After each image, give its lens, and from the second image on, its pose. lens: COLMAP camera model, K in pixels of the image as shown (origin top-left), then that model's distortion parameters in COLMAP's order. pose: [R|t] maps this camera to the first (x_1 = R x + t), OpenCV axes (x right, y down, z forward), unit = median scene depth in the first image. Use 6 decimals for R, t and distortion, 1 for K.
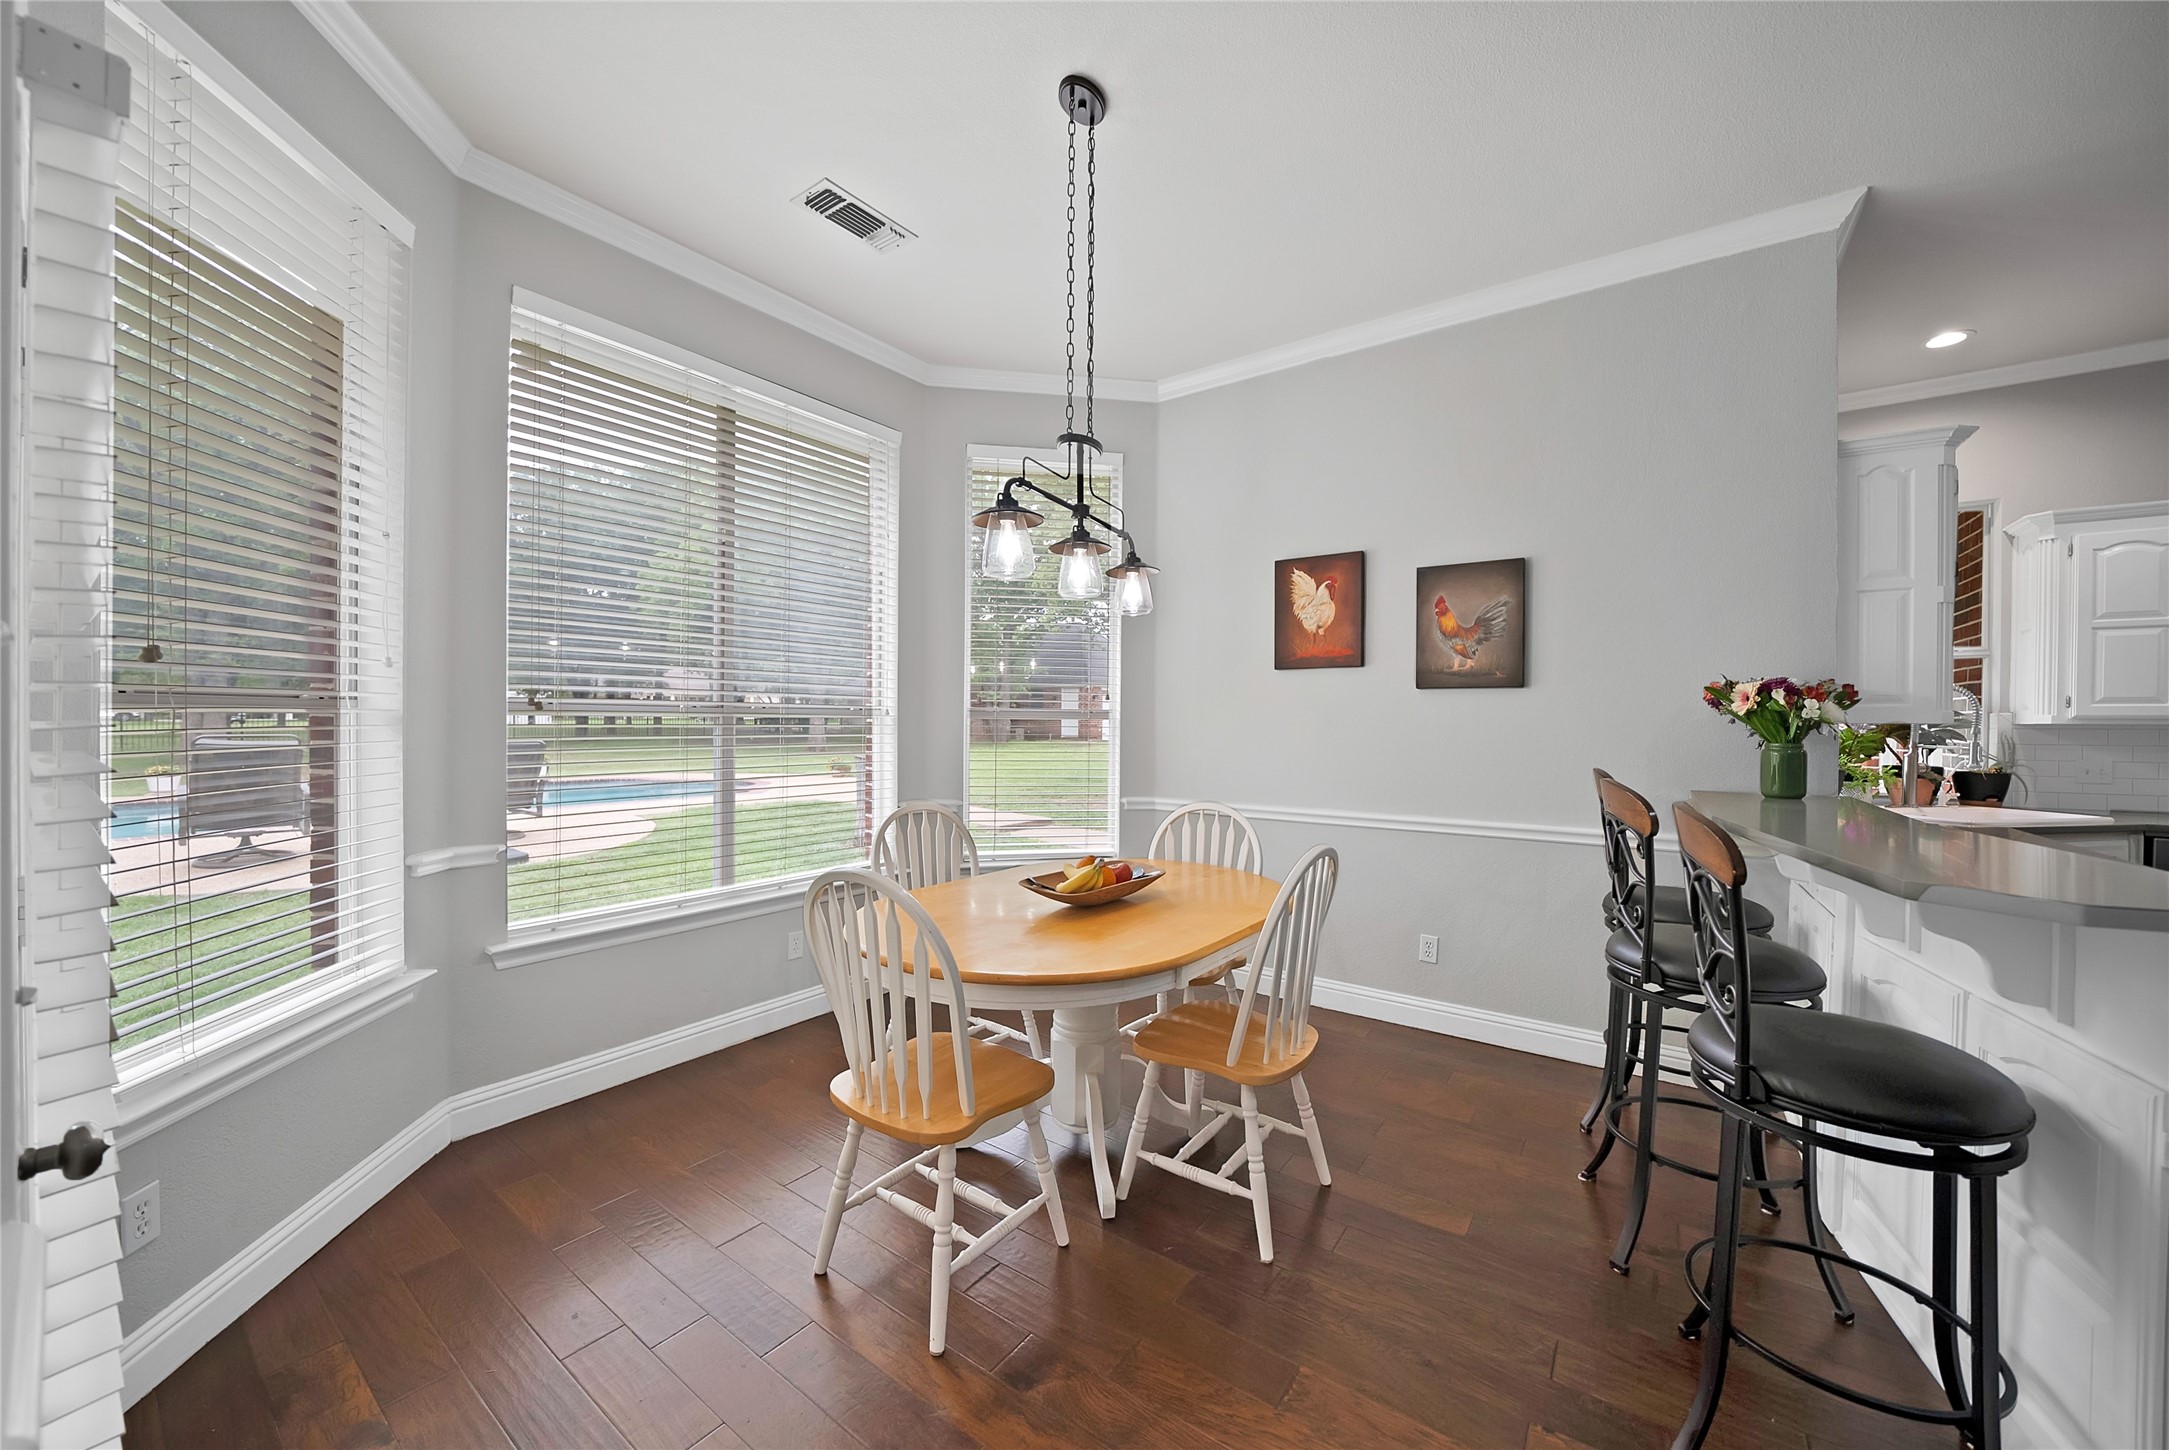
lens RADIAL K [[780.8, 0, 1097.7], [0, 780.8, 728.2], [0, 0, 1]] dist [-0.024942, 0.002302]
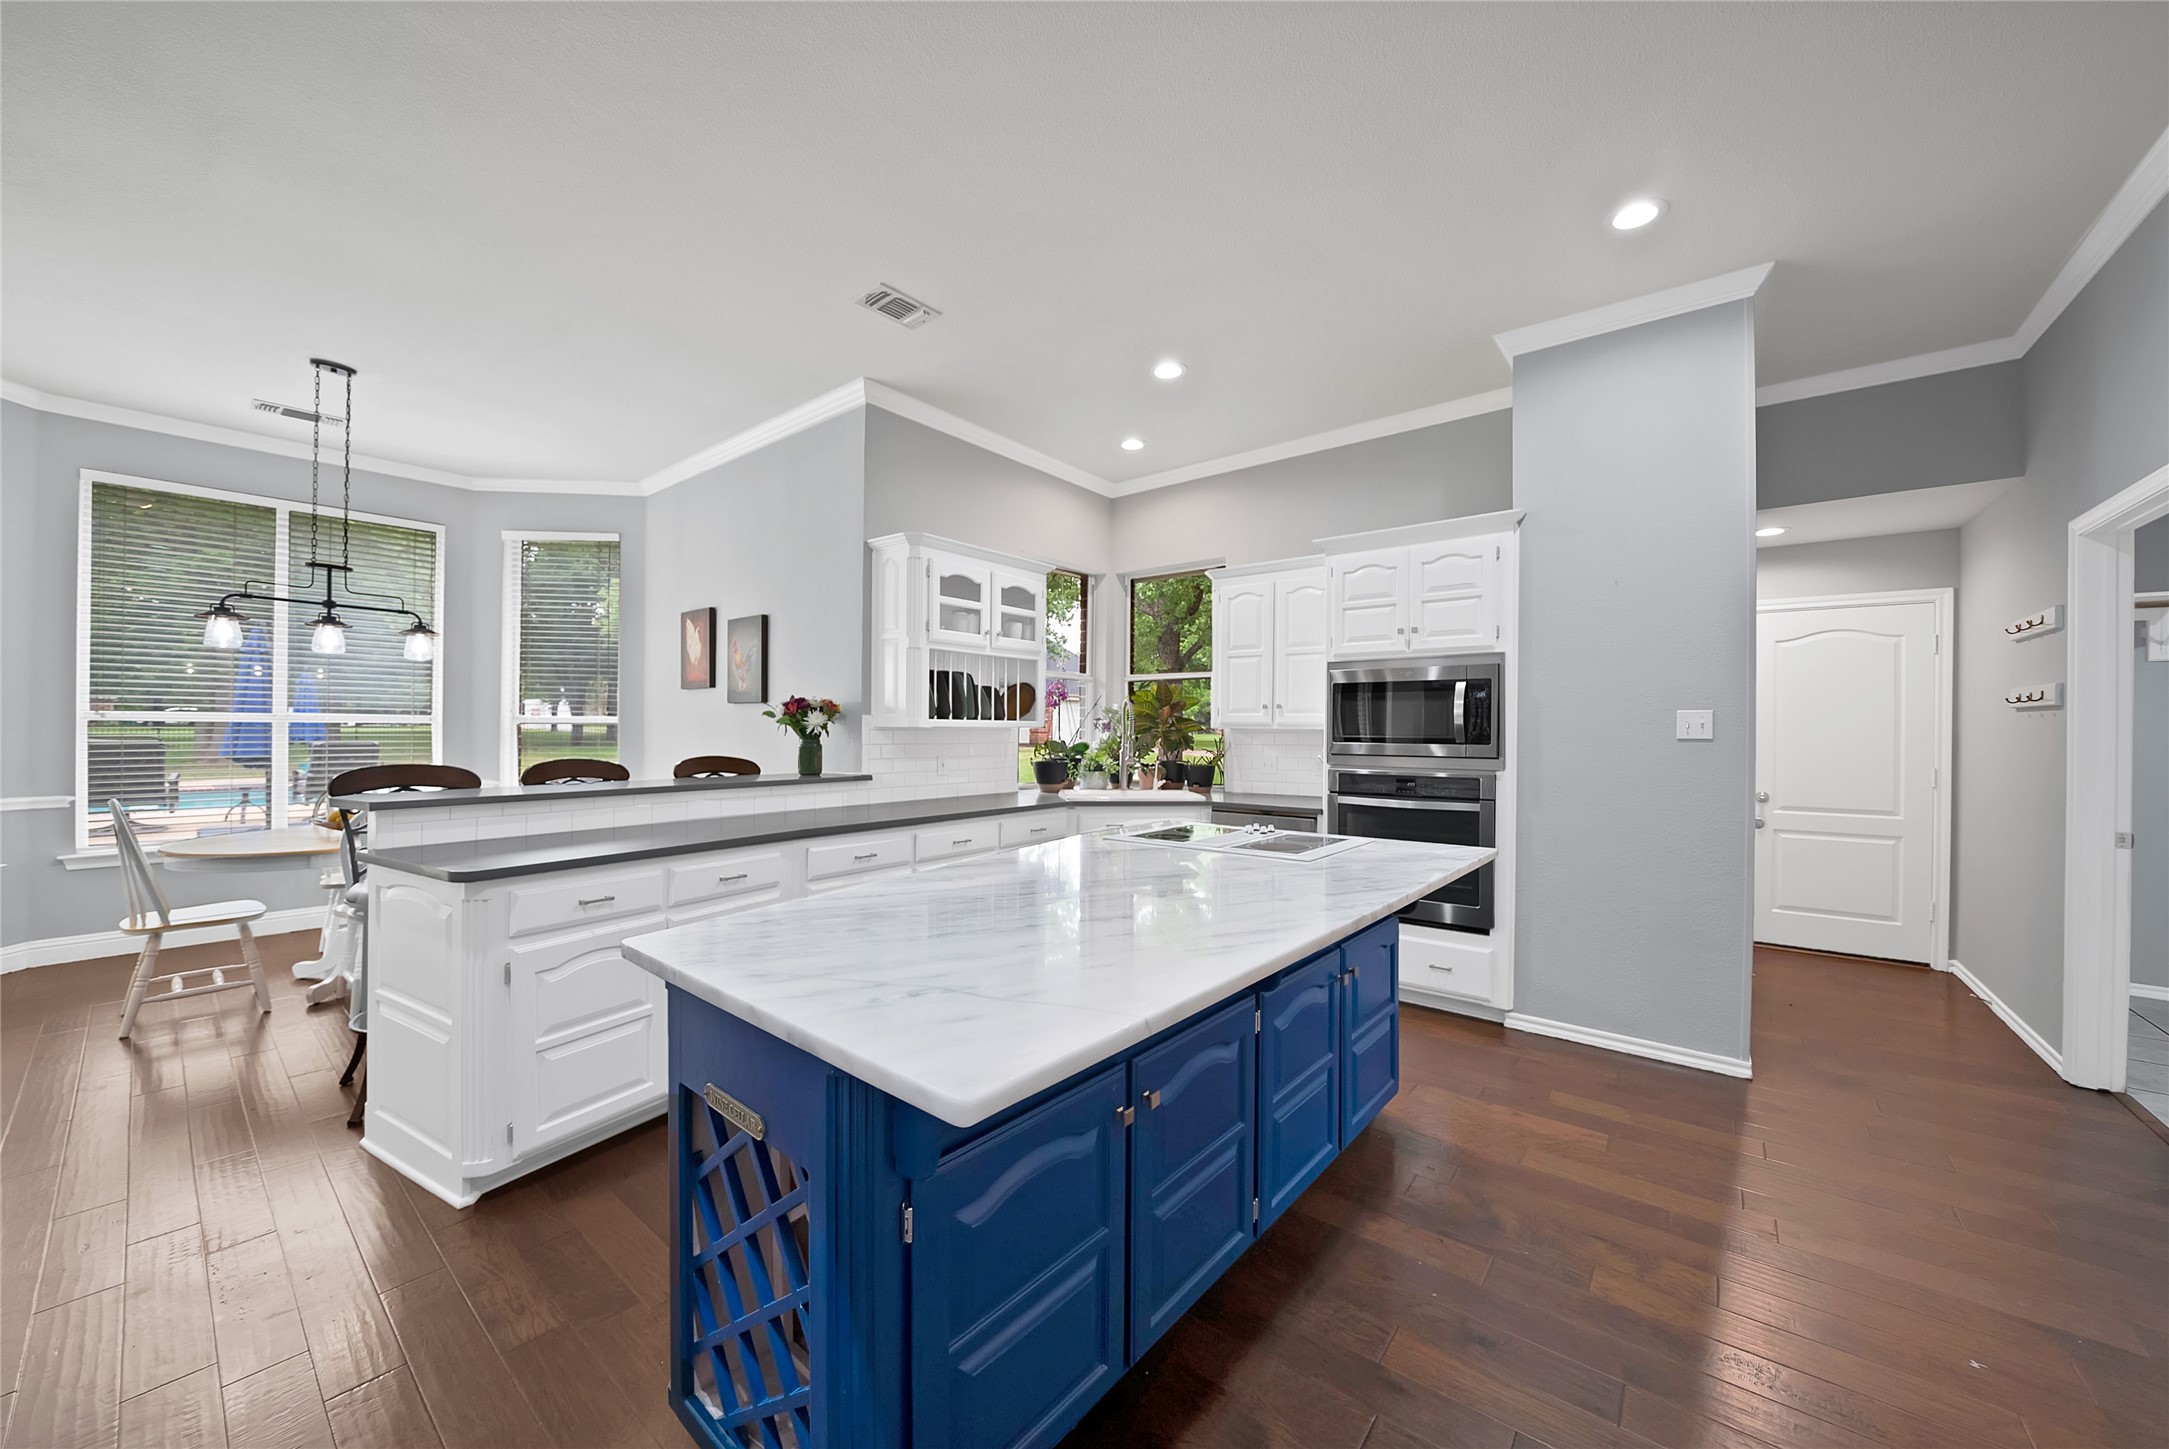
lens RADIAL K [[780.8, 0, 1099.4], [0, 780.8, 731.5], [0, 0, 1]] dist [-0.024942, 0.002302]
pose [[0.998513, 0.002269, -0.054474, 1.238372], [-0.002389, 0.999995, -0.002138, 0.003470], [0.054469, 0.002265, 0.998513, -0.417956]]
